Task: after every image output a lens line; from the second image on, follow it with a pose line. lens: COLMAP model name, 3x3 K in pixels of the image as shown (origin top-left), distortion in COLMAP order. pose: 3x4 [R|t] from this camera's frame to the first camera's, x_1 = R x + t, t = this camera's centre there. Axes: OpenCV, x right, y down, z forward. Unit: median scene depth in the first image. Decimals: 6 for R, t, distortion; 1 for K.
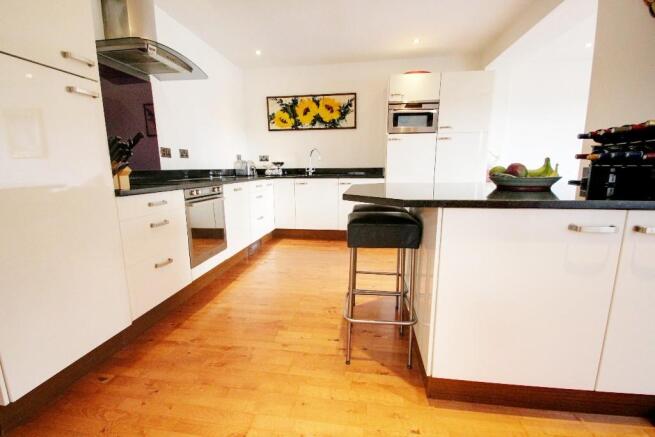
lens RADIAL K [[303.7, 0, 326.5], [0, 303.7, 227.6], [0, 0, 1]] dist [-0.014275, -0.002864]
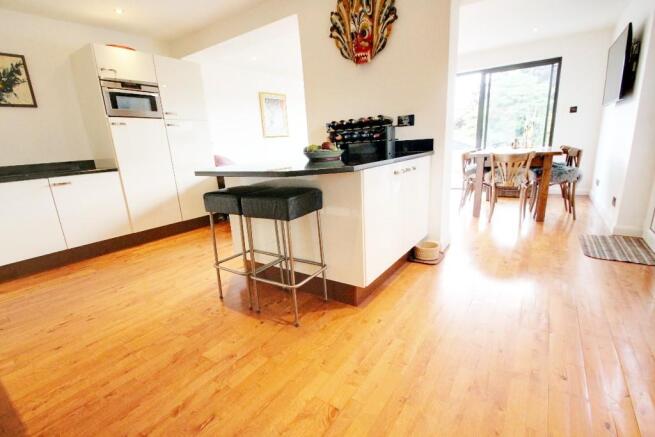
lens RADIAL K [[303.7, 0, 325.4], [0, 303.7, 222.0], [0, 0, 1]] dist [-0.014275, -0.002864]
pose [[0.450439, -0.239537, 0.860074, -0.306054], [0.227739, 0.962296, 0.148734, -0.023093], [-0.863273, 0.128877, 0.488007, 0.135400]]
